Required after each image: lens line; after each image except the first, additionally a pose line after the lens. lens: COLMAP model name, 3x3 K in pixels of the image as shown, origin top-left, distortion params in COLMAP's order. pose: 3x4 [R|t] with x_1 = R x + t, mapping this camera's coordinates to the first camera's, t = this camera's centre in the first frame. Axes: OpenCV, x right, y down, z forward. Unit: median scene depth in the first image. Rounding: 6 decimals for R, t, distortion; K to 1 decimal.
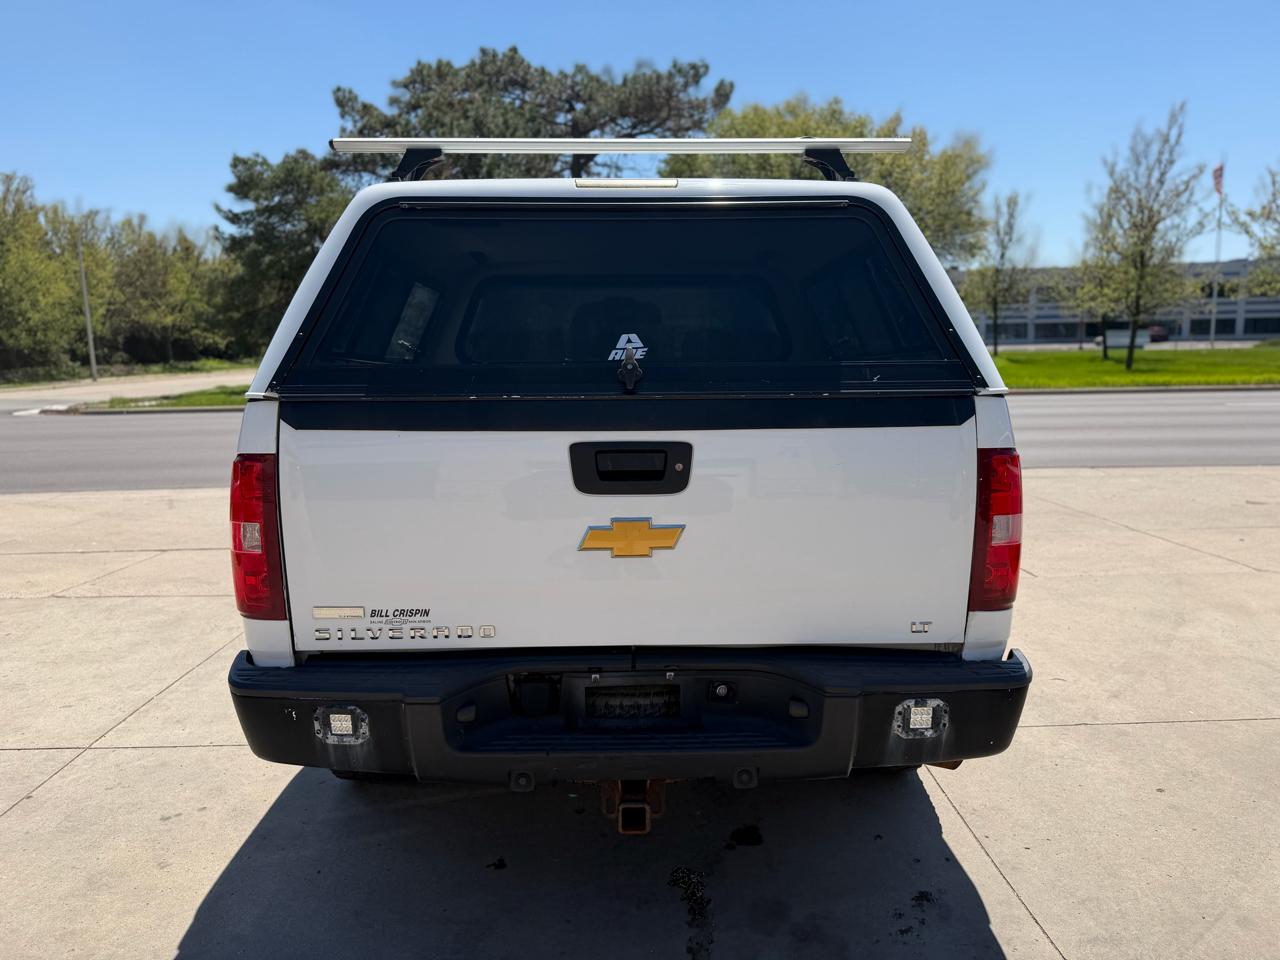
lens RADIAL K [[896.2, 0, 635.8], [0, 896.2, 487.9], [0, 0, 1]] dist [0.046444, -0.058865]
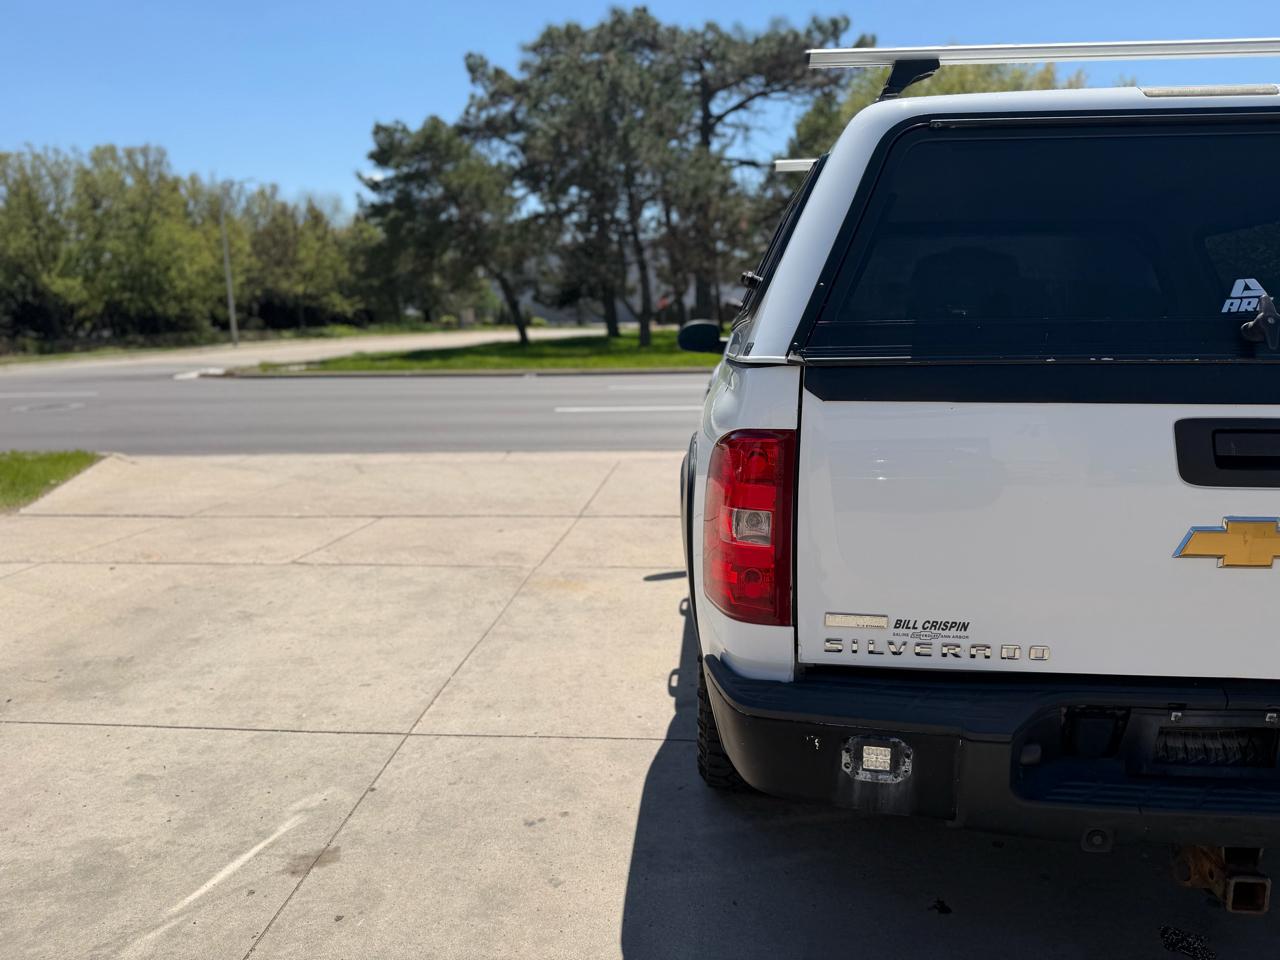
lens RADIAL K [[896.7, 0, 644.7], [0, 896.7, 481.3], [0, 0, 1]] dist [0.049948, -0.063303]
pose [[0.994574, 0.019994, -0.102095, -0.032461], [-0.017111, 0.999432, 0.029035, -0.000820], [0.102618, -0.027130, 0.994351, 0.011697]]
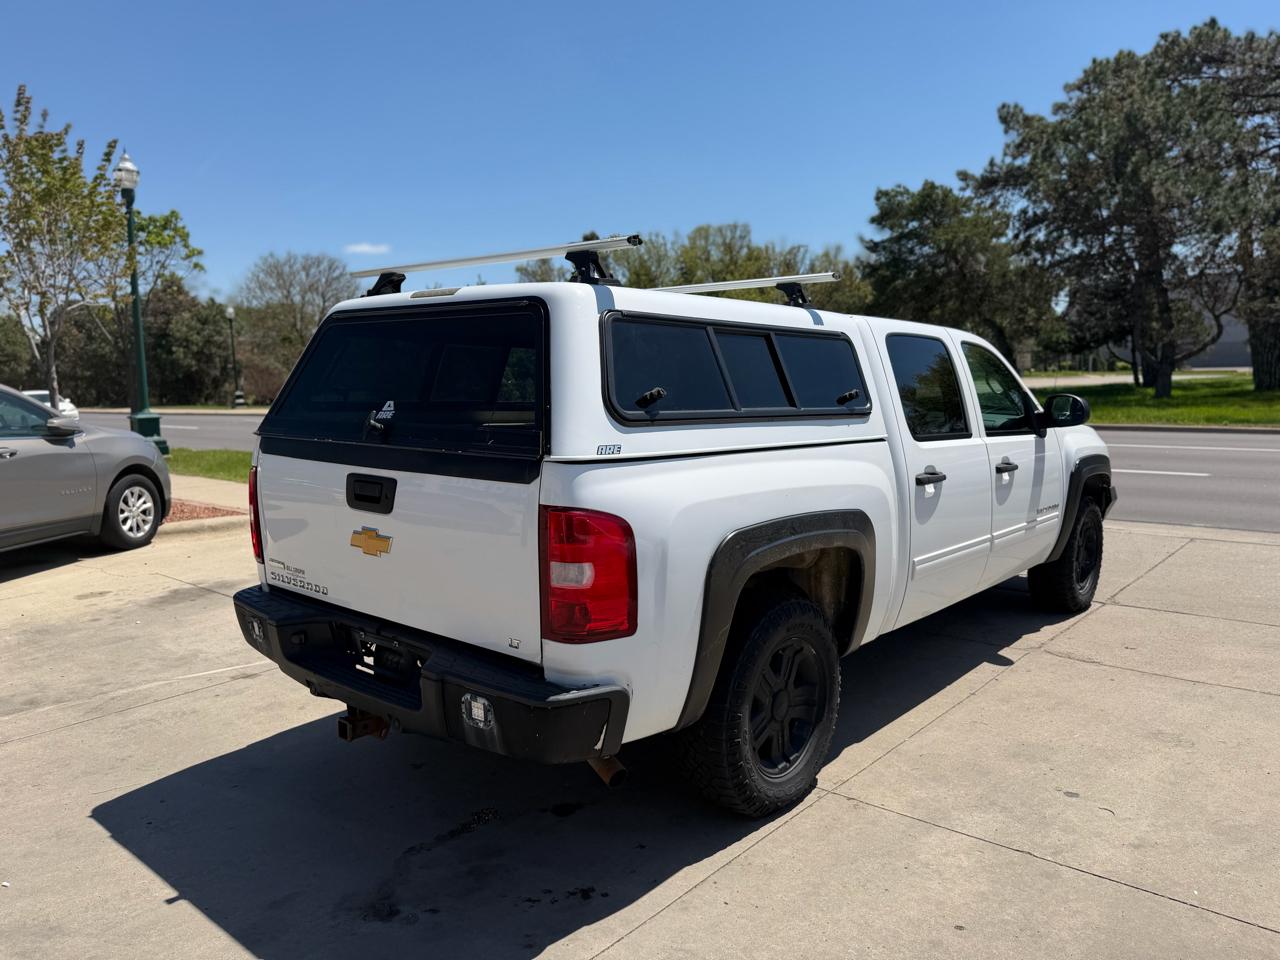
lens RADIAL K [[905.7, 0, 640.0], [0, 905.7, 480.0], [0, 0, 1]] dist [-0.000288, -0.006163]
pose [[0.743756, 0.081203, -0.663501, 0.093348], [-0.096195, 0.995264, 0.013976, -0.007673], [0.661494, 0.053431, 0.748045, 0.013399]]
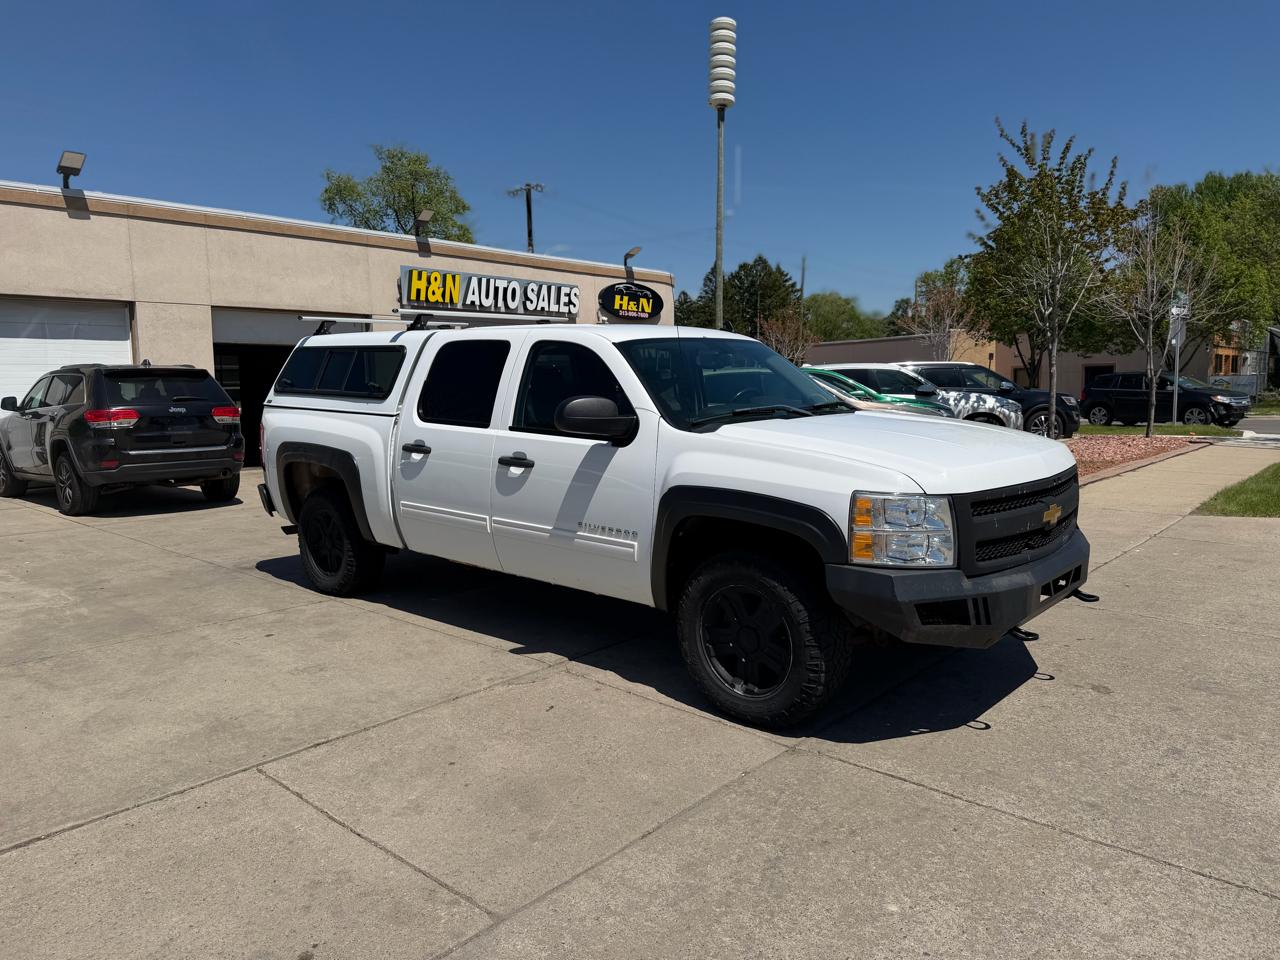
lens RADIAL K [[892.9, 0, 642.5], [0, 892.9, 475.0], [0, 0, 1]] dist [0.063464, -0.085888]
pose [[-0.685289, 0.100621, -0.721286, 0.139756], [-0.083411, 0.973048, 0.214991, -0.050667], [0.723479, 0.207494, -0.658426, 0.315407]]
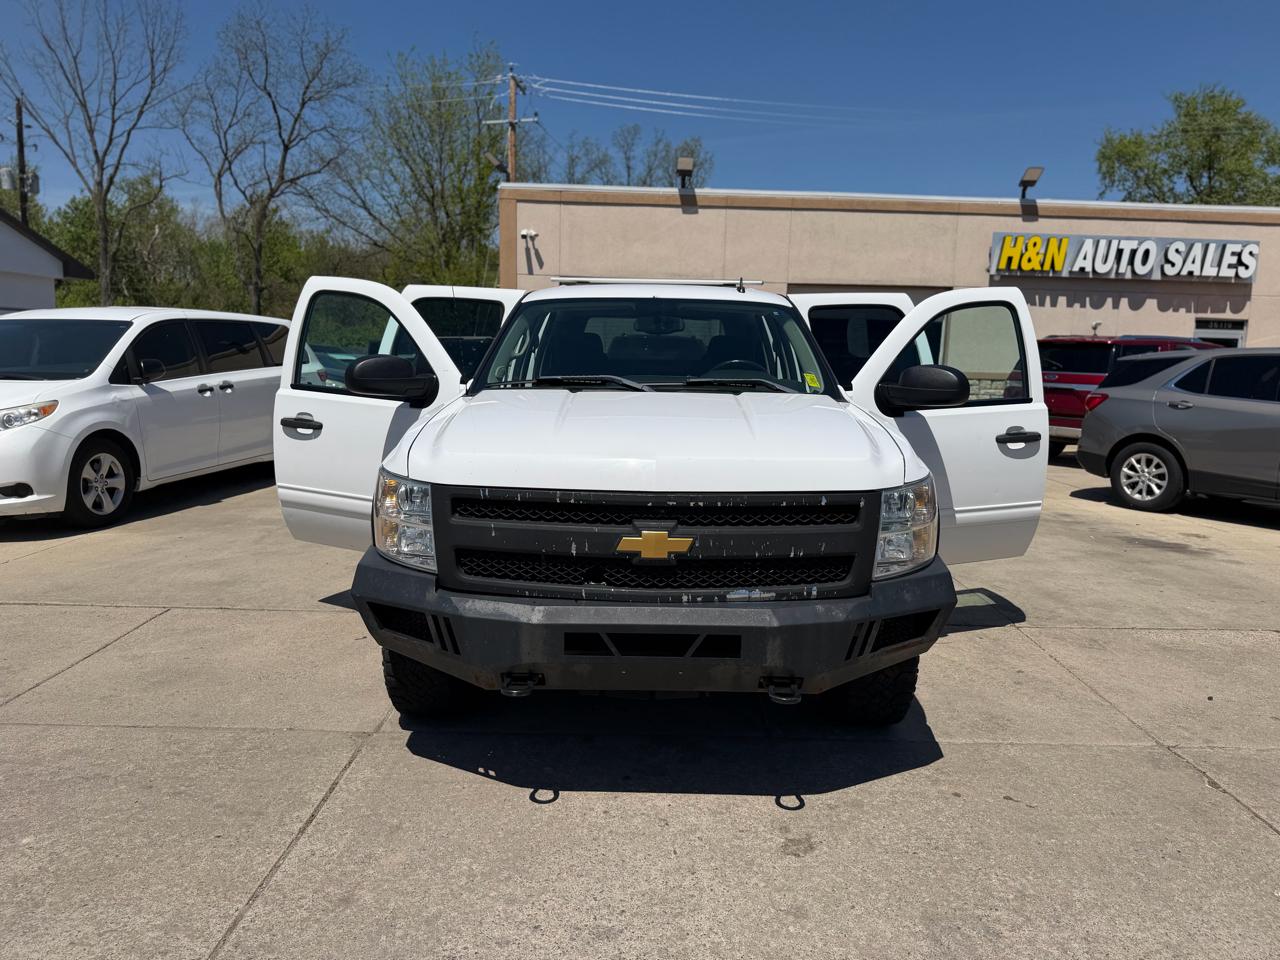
lens RADIAL K [[896.7, 0, 644.7], [0, 896.7, 481.3], [0, 0, 1]] dist [0.049948, -0.063303]
pose [[-0.999424, -0.015571, 0.030149, -0.005770], [-0.006394, 0.959002, 0.283328, -0.053517], [-0.033324, 0.282972, -0.958549, 0.360329]]
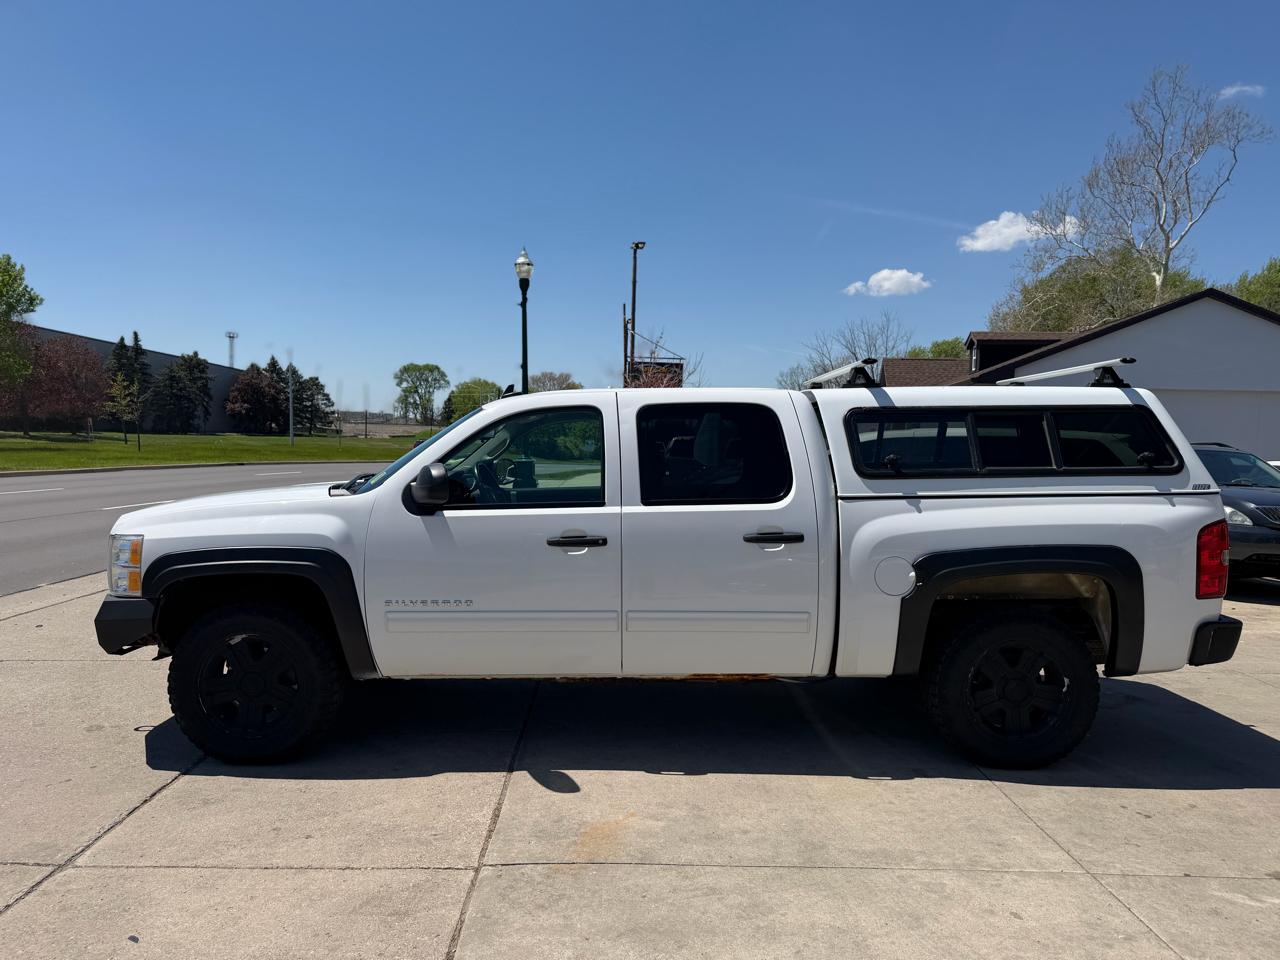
lens RADIAL K [[896.7, 0, 644.7], [0, 896.7, 481.3], [0, 0, 1]] dist [0.049948, -0.063303]
pose [[0.005196, -0.029004, 0.999566, -0.187485], [0.130415, 0.991062, 0.028079, -0.026204], [-0.991446, 0.130213, 0.008932, 0.168810]]
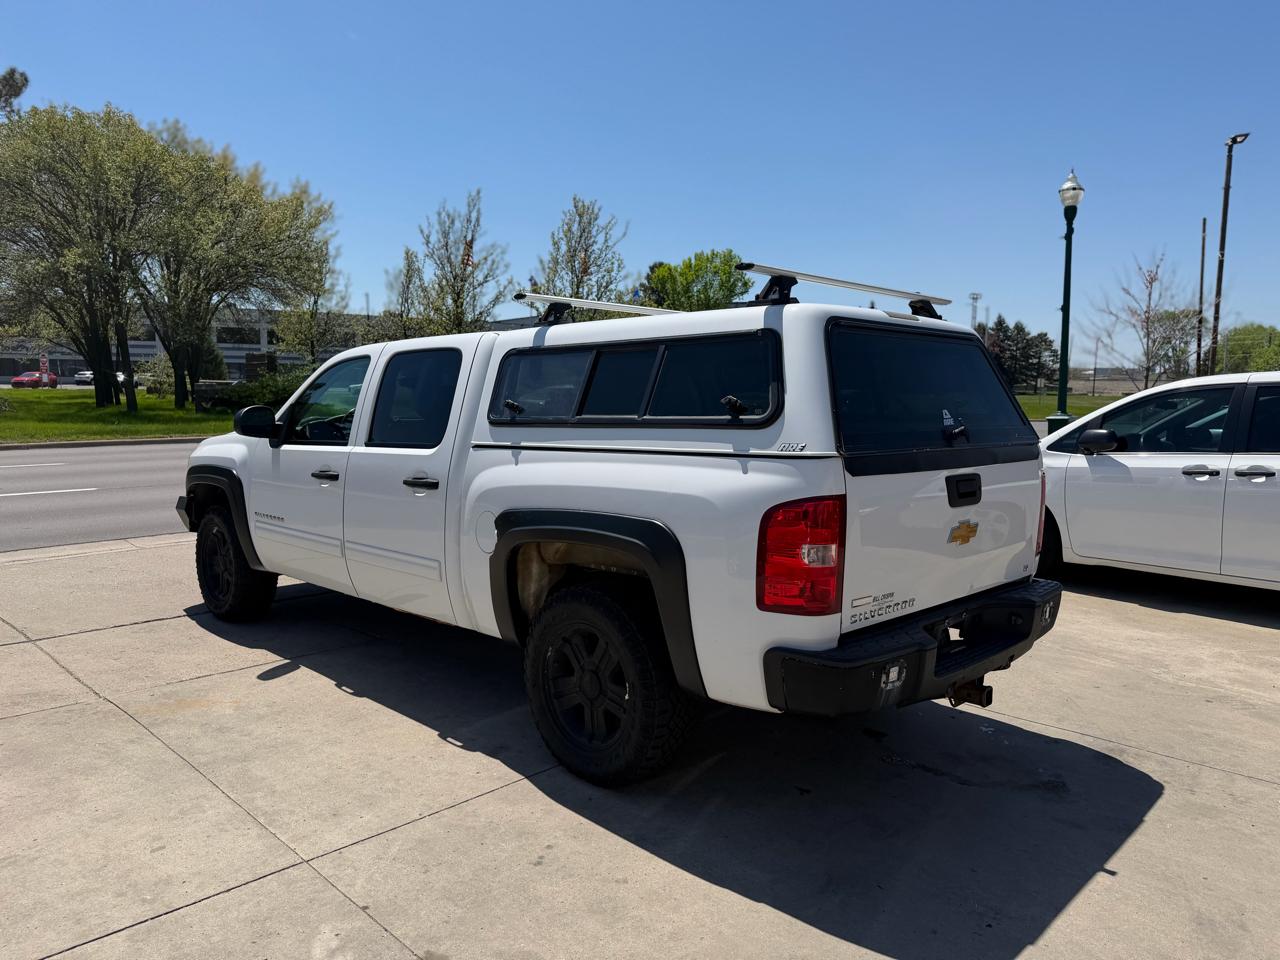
lens RADIAL K [[901.4, 0, 644.1], [0, 901.4, 481.8], [0, 0, 1]] dist [0.046226, -0.060250]
pose [[0.712524, -0.048302, 0.699983, -0.115920], [0.083099, 0.996416, -0.015831, -0.004308], [-0.696709, 0.069448, 0.713984, 0.014678]]
